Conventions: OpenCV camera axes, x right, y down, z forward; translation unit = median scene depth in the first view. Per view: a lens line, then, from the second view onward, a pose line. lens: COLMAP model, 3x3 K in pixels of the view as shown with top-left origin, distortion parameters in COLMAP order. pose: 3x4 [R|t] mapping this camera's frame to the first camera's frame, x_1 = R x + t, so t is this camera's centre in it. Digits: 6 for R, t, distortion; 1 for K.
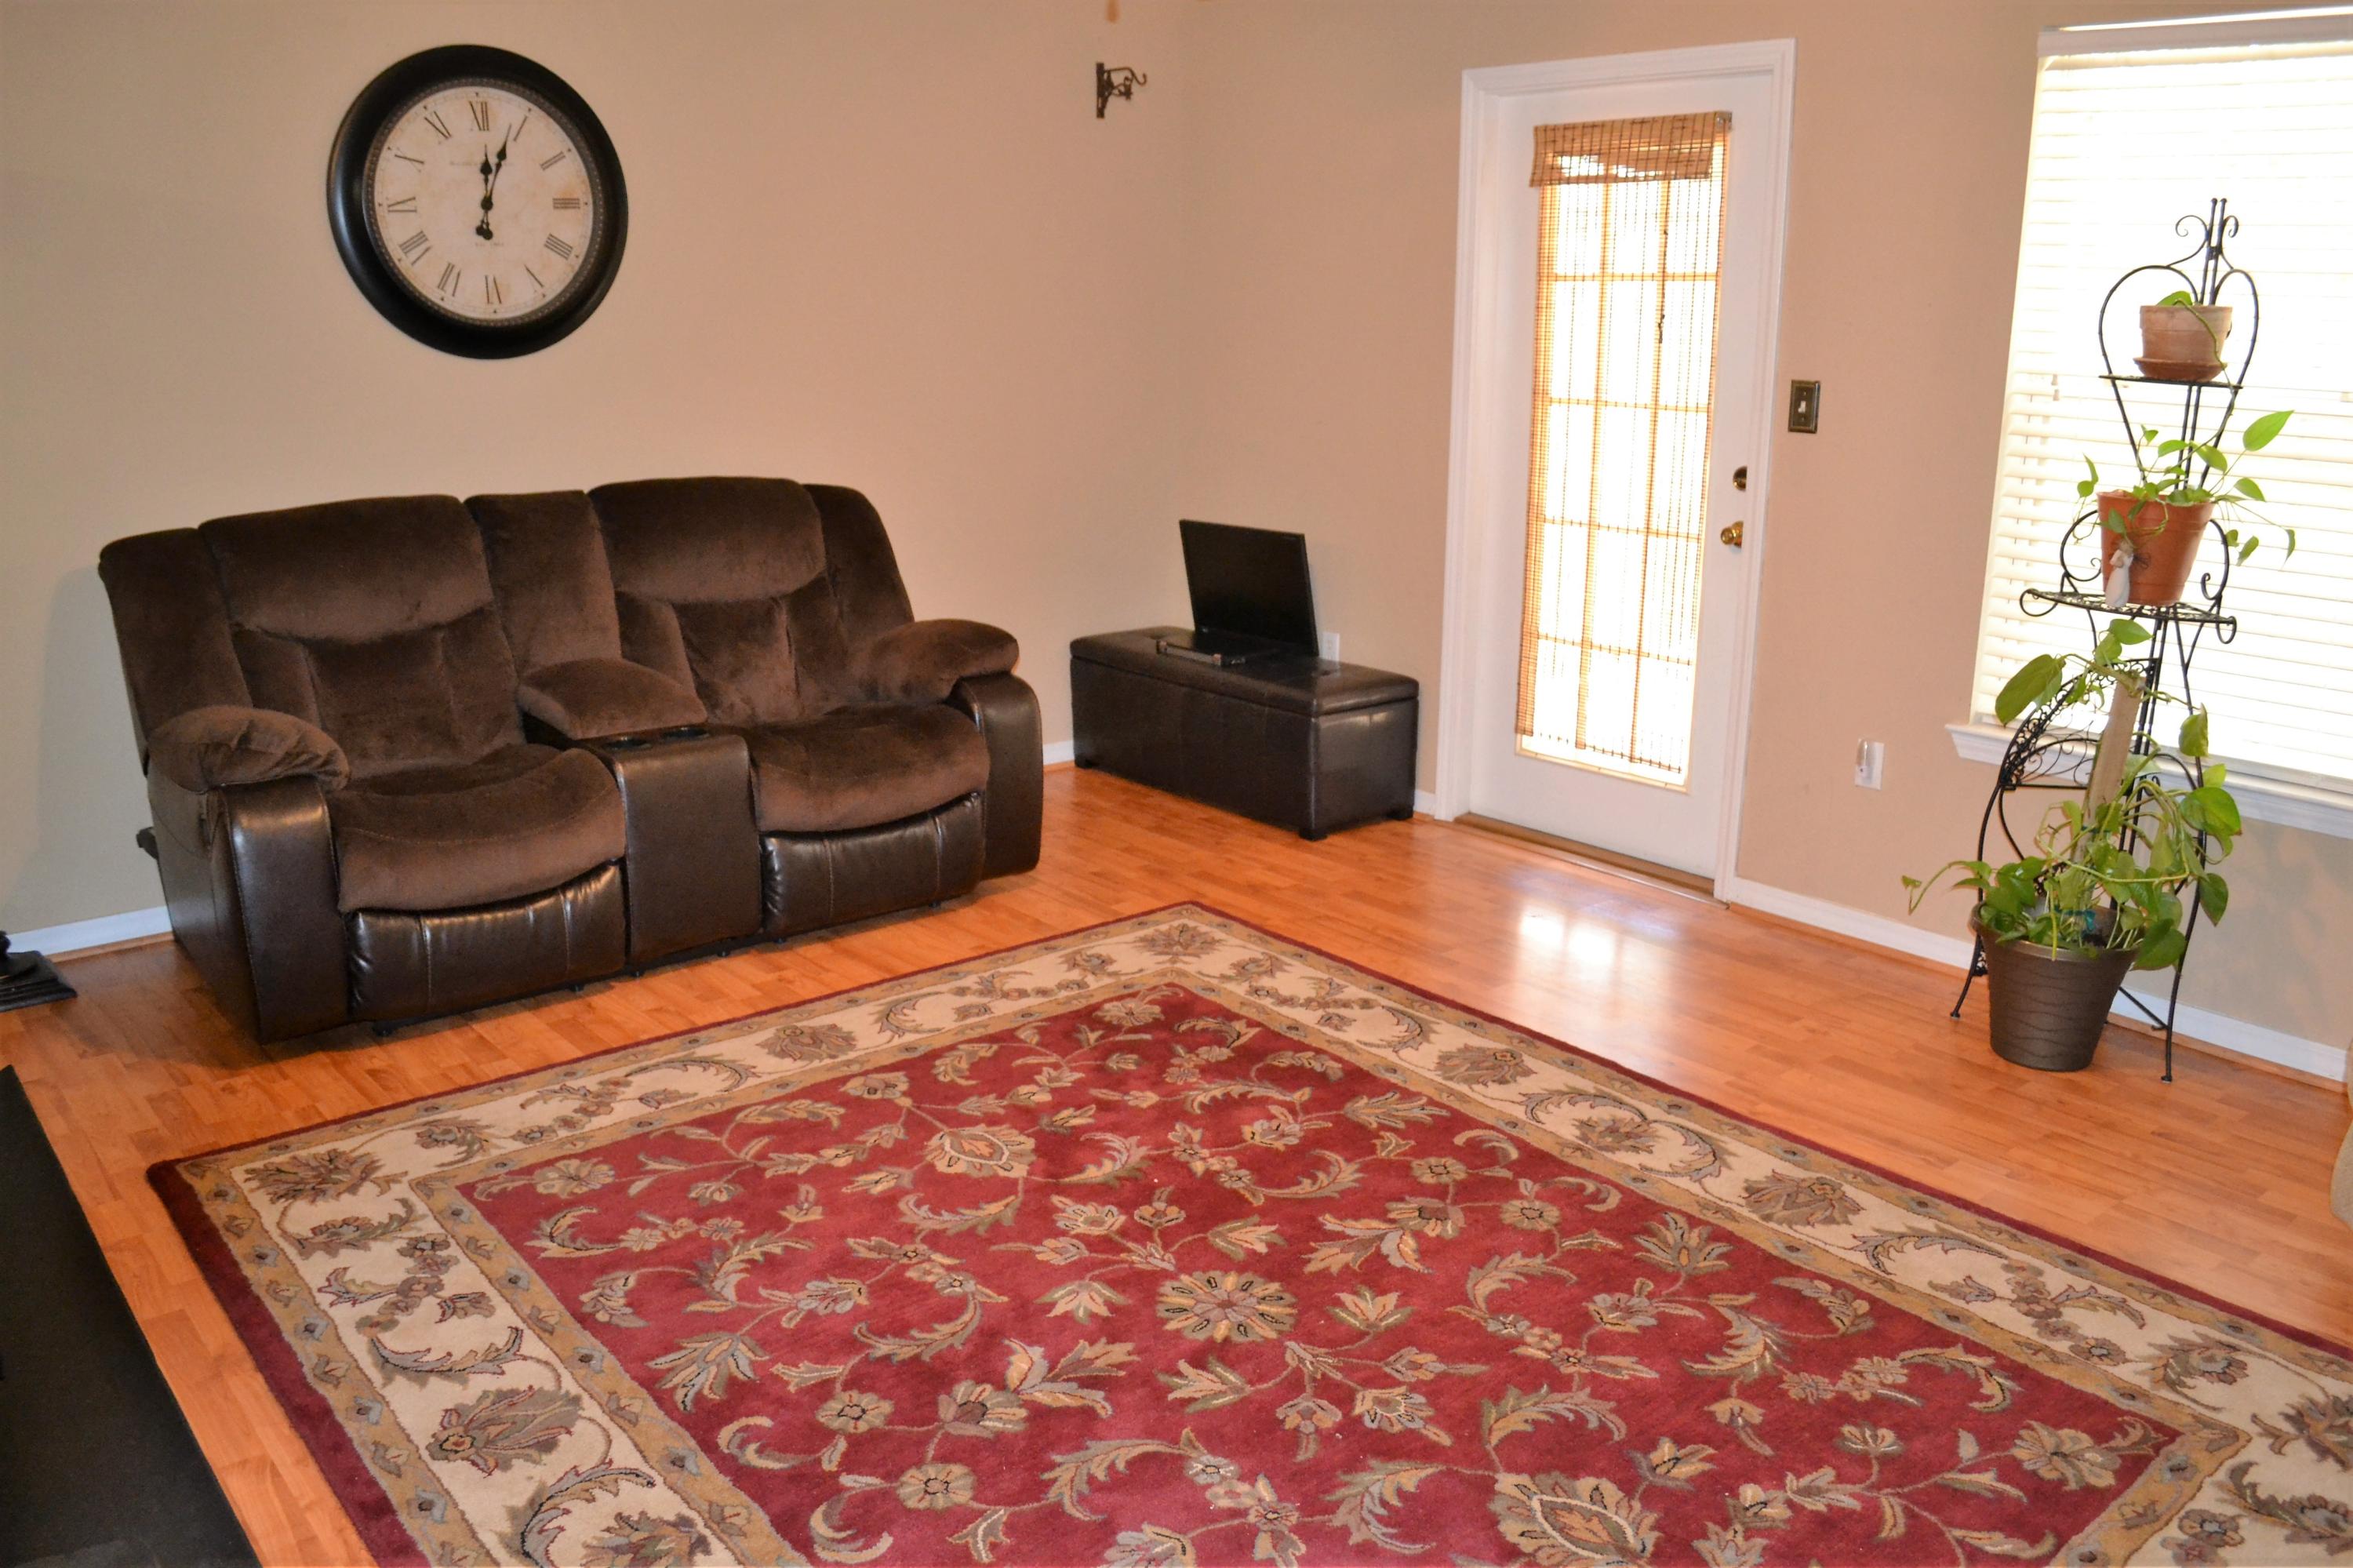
lens RADIAL K [[1893.9, 0, 1174.0], [0, 1893.9, 784.5], [0, 0, 1]] dist [-0.075778, 0.009188]
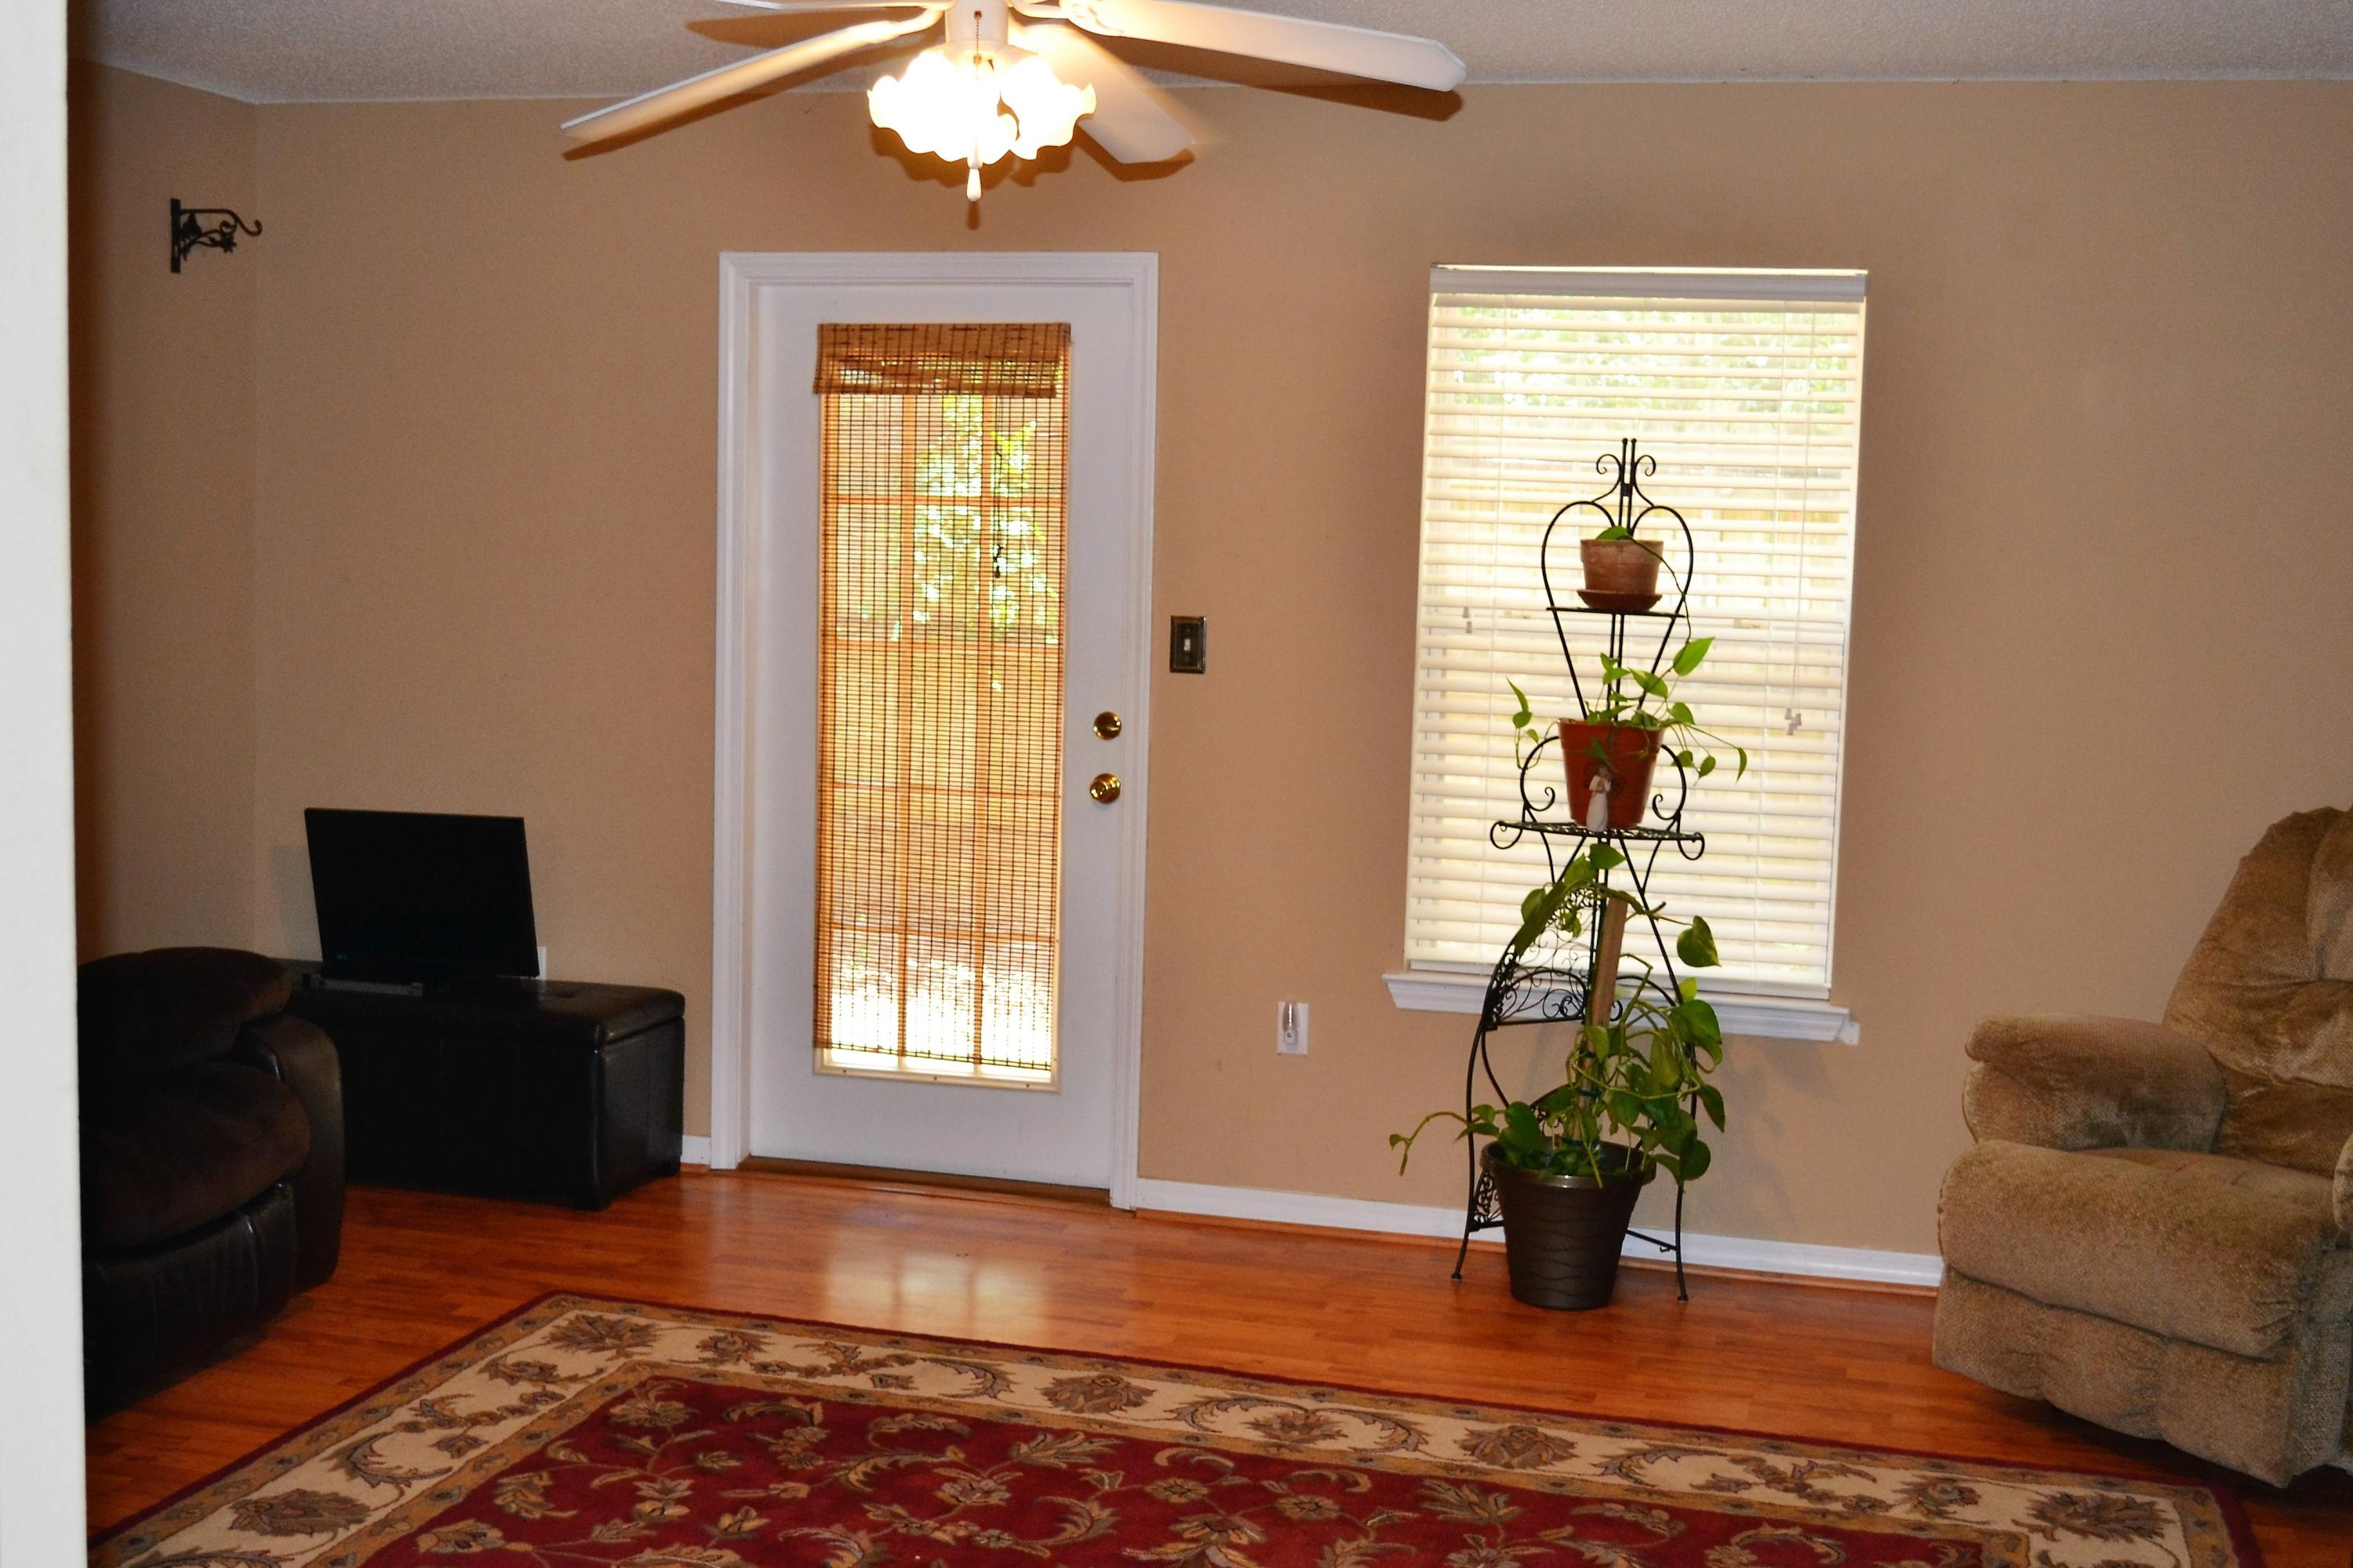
lens RADIAL K [[2636.9, 0, 1313.3], [0, 2636.9, 758.5], [0, 0, 1]] dist [-0.049661, 0.000000]
pose [[0.814680, -0.030452, 0.579111, -0.430145], [0.122894, 0.985005, -0.121089, 0.019491], [-0.566739, 0.169819, 0.806206, -0.075276]]
